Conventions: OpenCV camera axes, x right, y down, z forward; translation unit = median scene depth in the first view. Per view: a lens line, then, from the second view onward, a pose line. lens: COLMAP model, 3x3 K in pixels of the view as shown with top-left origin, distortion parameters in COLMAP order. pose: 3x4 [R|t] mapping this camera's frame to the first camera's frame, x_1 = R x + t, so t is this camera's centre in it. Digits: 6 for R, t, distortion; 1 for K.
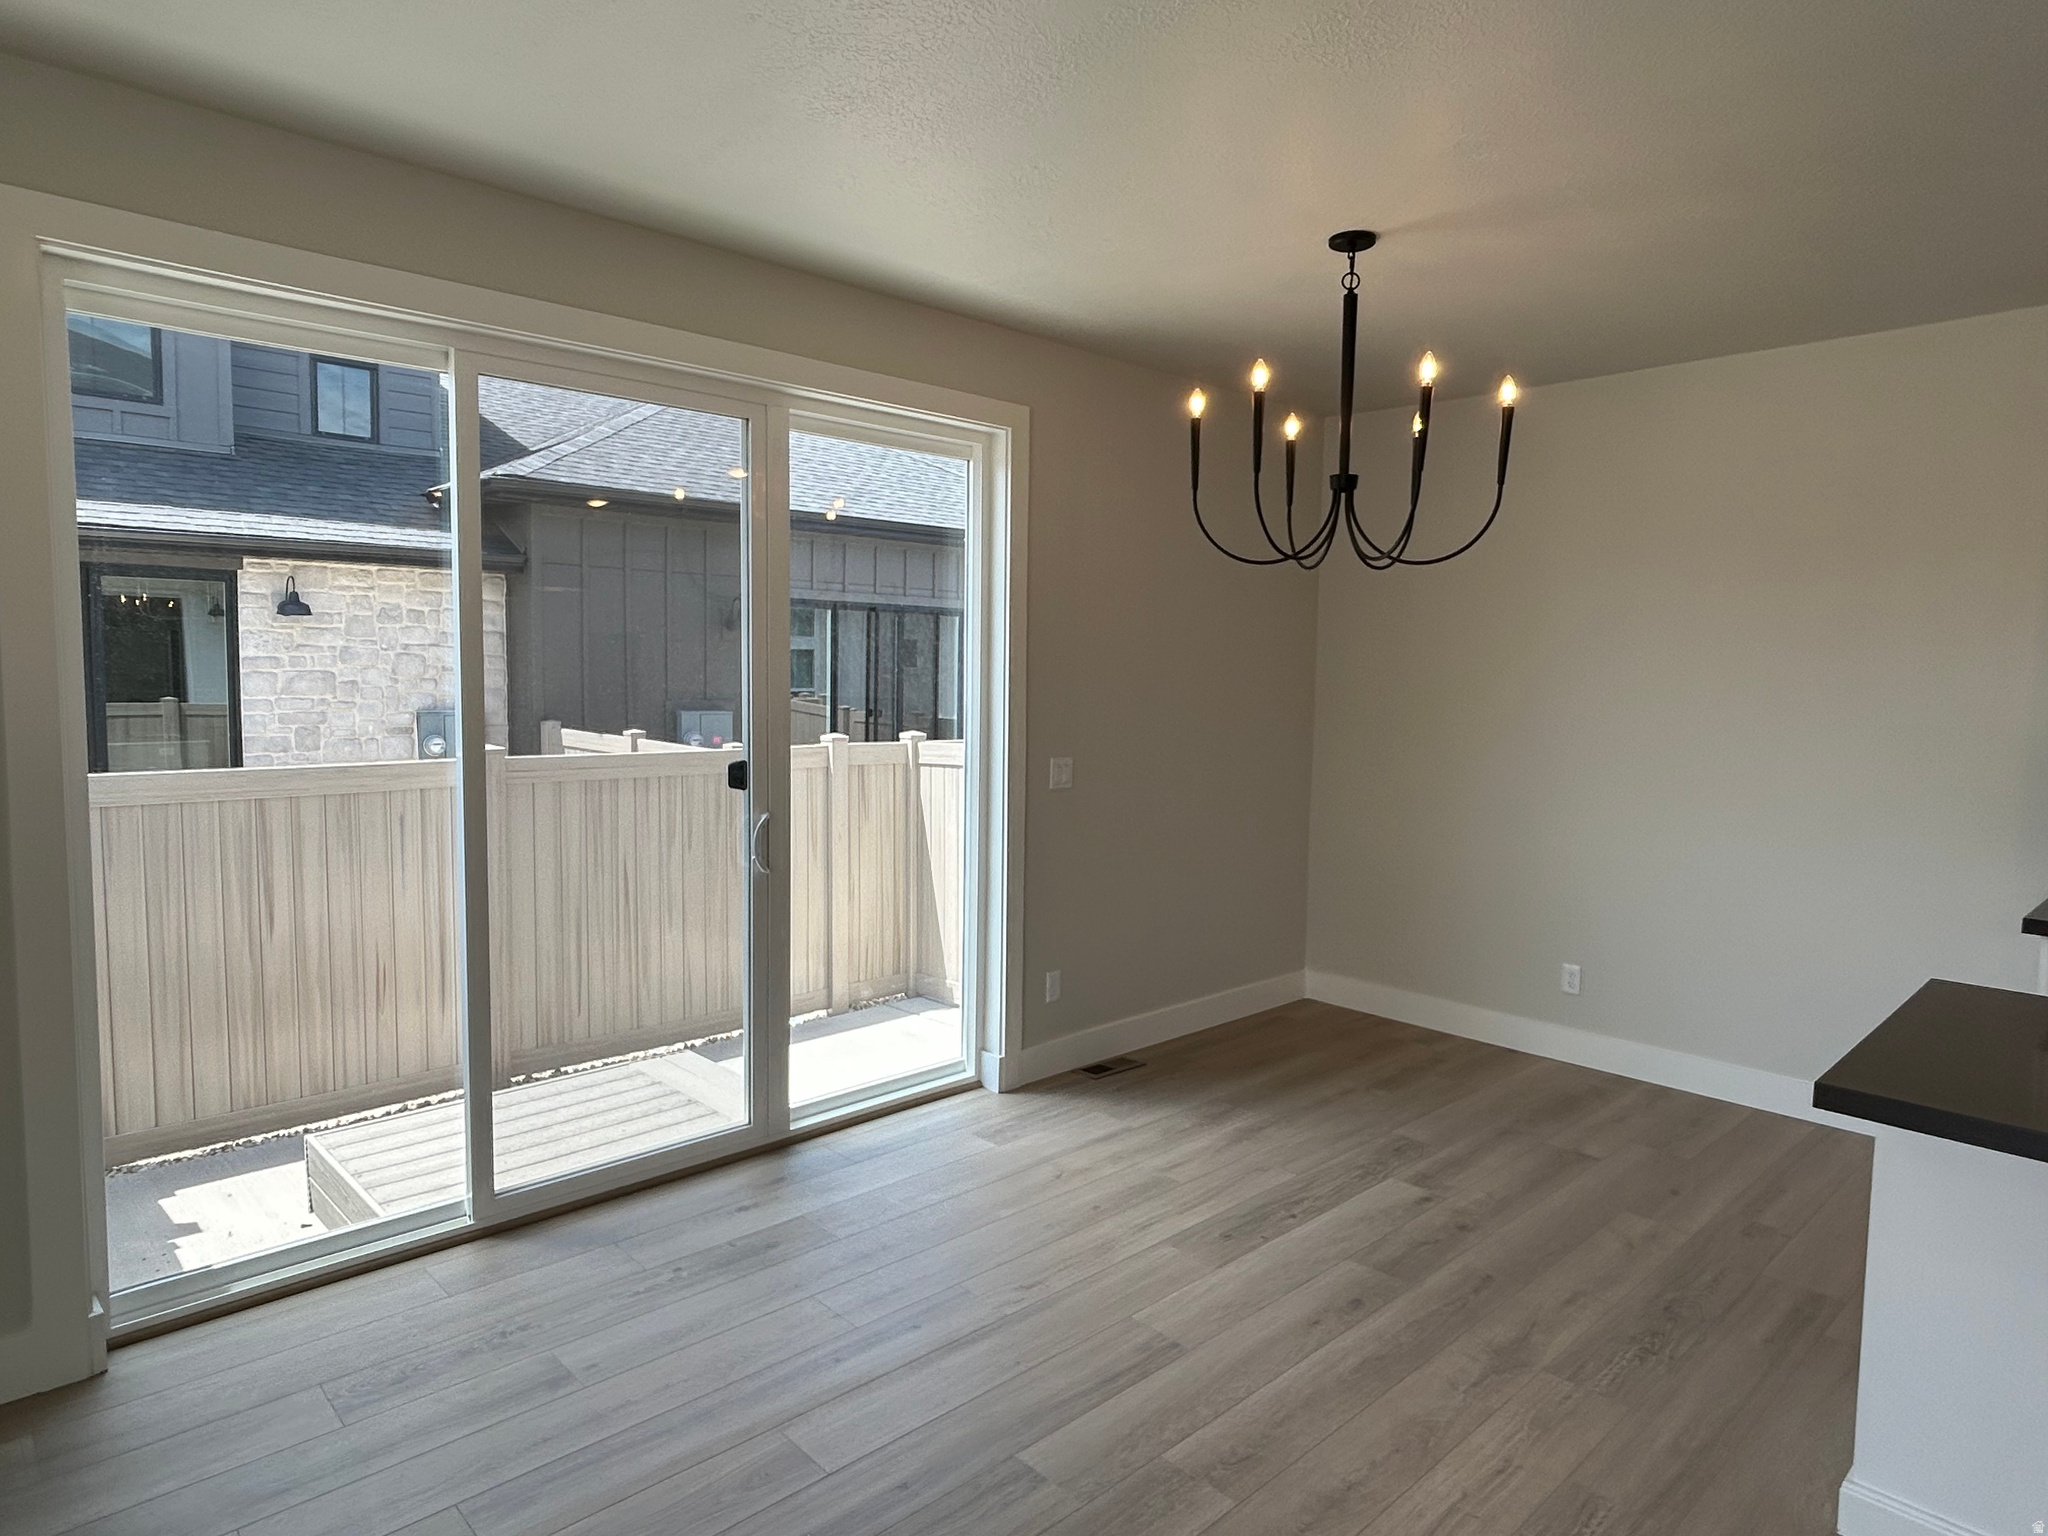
lens RADIAL K [[1168.4, 0, 1024.0], [0, 1168.4, 768.0], [0, 0, 1]] dist [0.002753, 0.001041]
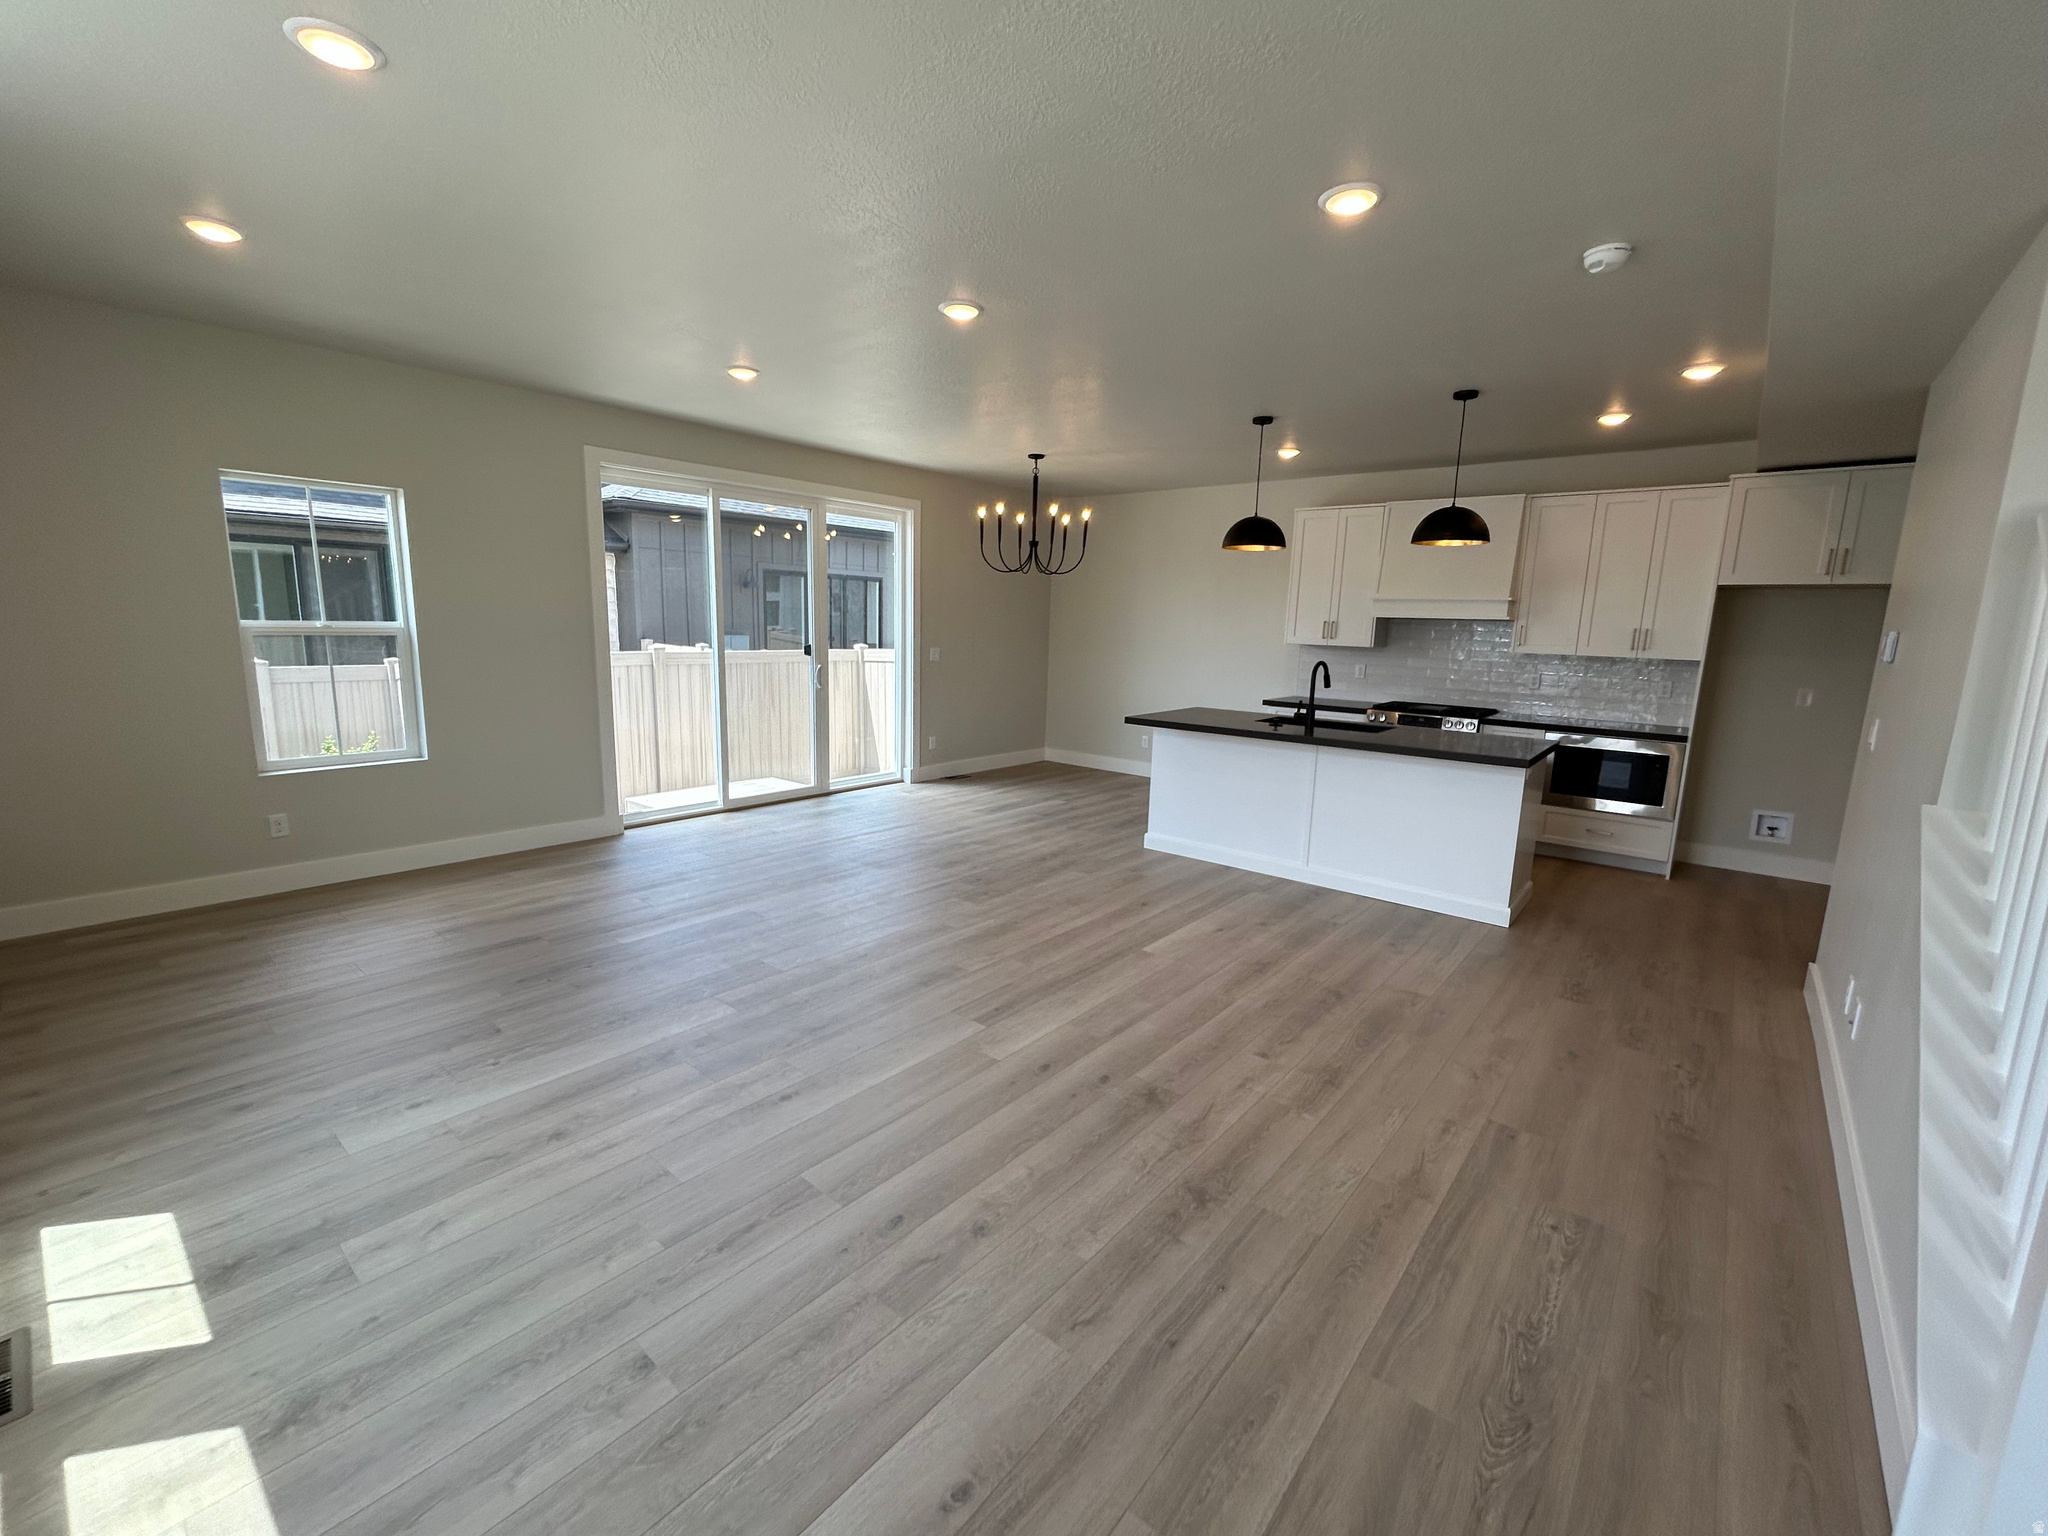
lens RADIAL K [[864.5, 0, 1024.0], [0, 864.5, 768.0], [0, 0, 1]] dist [-0.002569, -0.000202]
pose [[0.992403, -0.009095, 0.122695, -0.007540], [-0.001633, 0.996202, 0.087059, 0.088927], [-0.123021, -0.086598, 0.988619, -0.865709]]
